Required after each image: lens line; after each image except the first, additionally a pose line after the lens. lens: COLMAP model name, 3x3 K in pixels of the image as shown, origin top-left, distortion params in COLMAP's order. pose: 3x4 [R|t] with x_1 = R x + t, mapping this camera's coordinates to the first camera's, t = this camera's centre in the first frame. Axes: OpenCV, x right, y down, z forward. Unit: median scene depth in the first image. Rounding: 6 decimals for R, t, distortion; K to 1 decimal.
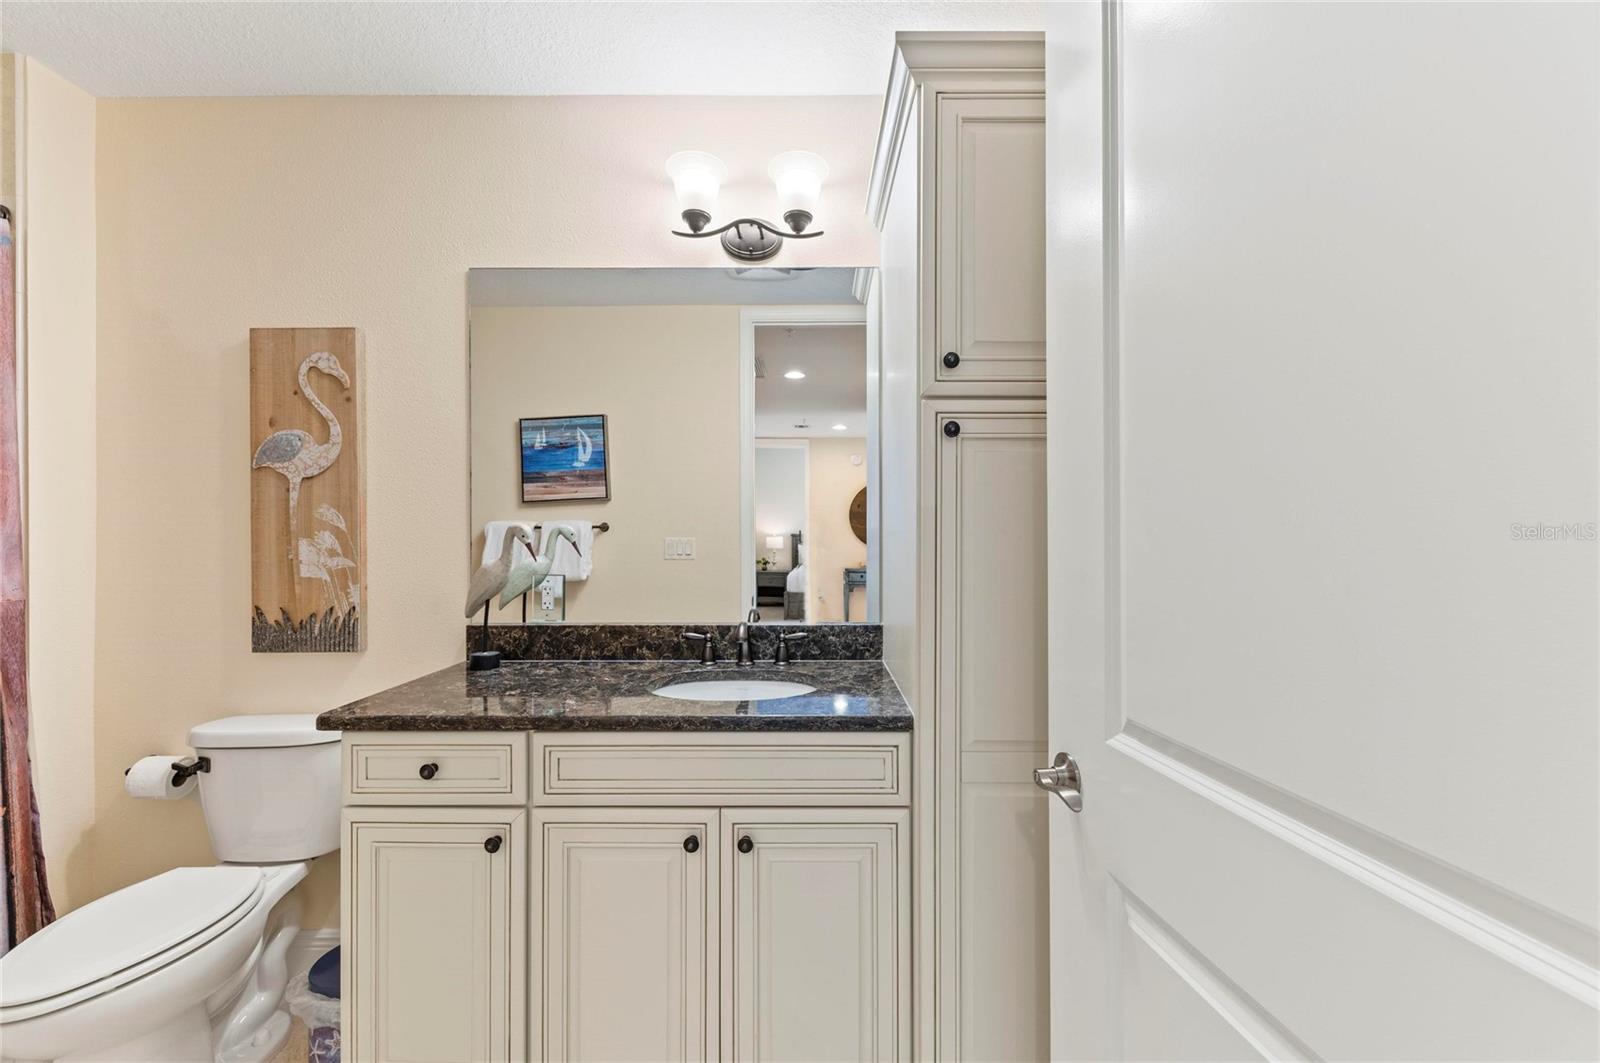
lens RADIAL K [[586.2, 0, 820.8], [0, 586.2, 550.1], [0, 0, 1]] dist [-0.007338, 0.000225]
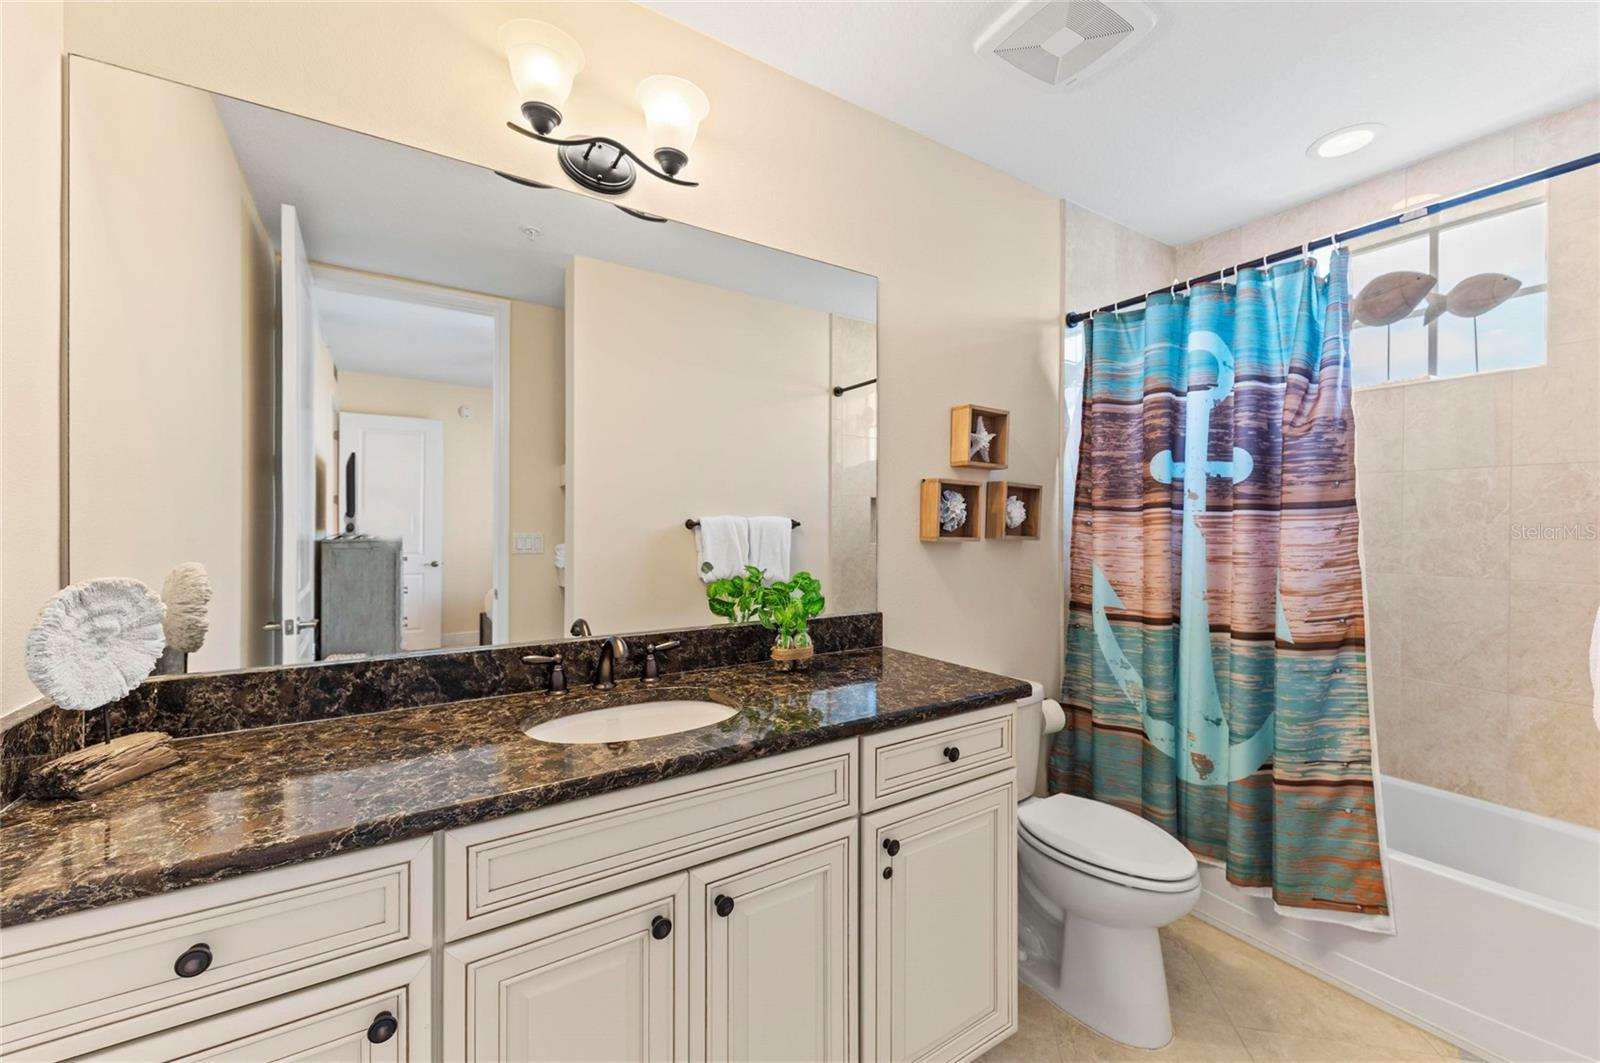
lens RADIAL K [[630.9, 0, 798.5], [0, 630.9, 530.0], [0, 0, 1]] dist [0.011665, -0.005377]
pose [[0.841710, -0.003820, 0.539917, -0.437040], [0.016389, 0.999695, -0.018478, -0.005153], [-0.539681, 0.024402, 0.841516, 0.152736]]
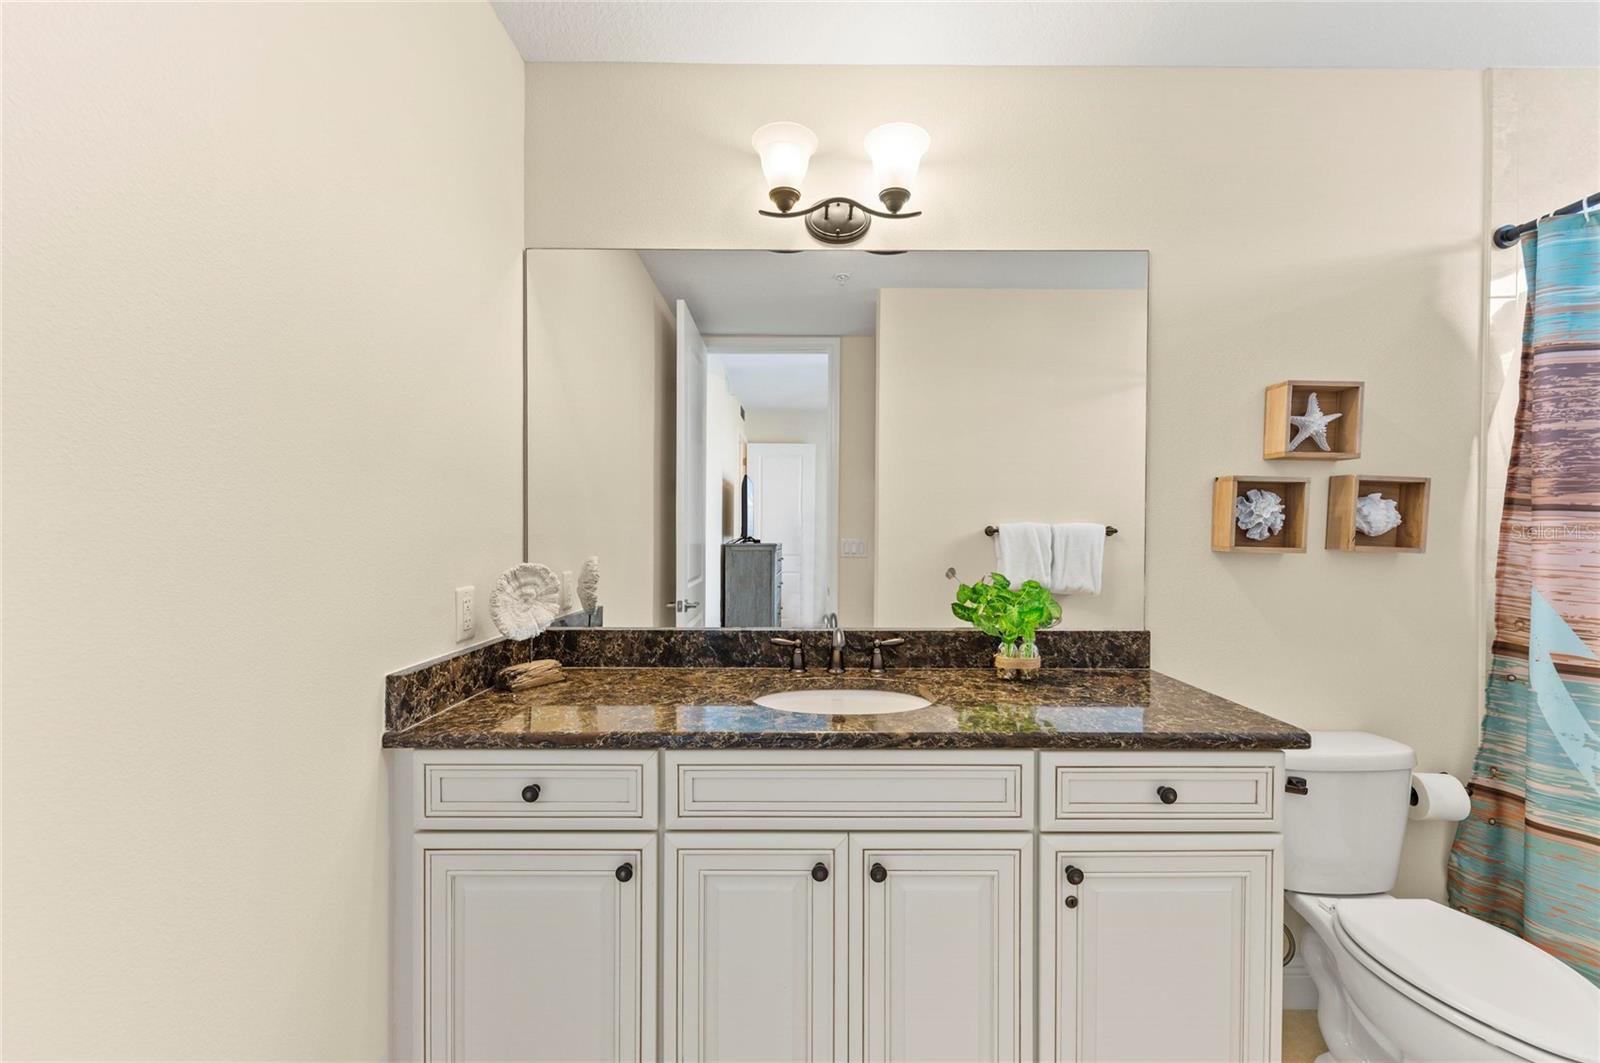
lens RADIAL K [[630.9, 0, 806.9], [0, 630.9, 540.2], [0, 0, 1]] dist [0.011665, -0.005377]
pose [[0.999998, 0.000288, -0.002084, -0.201199], [-0.000325, 0.999840, -0.017876, -0.000841], [0.002079, 0.017877, 0.999838, -0.002057]]
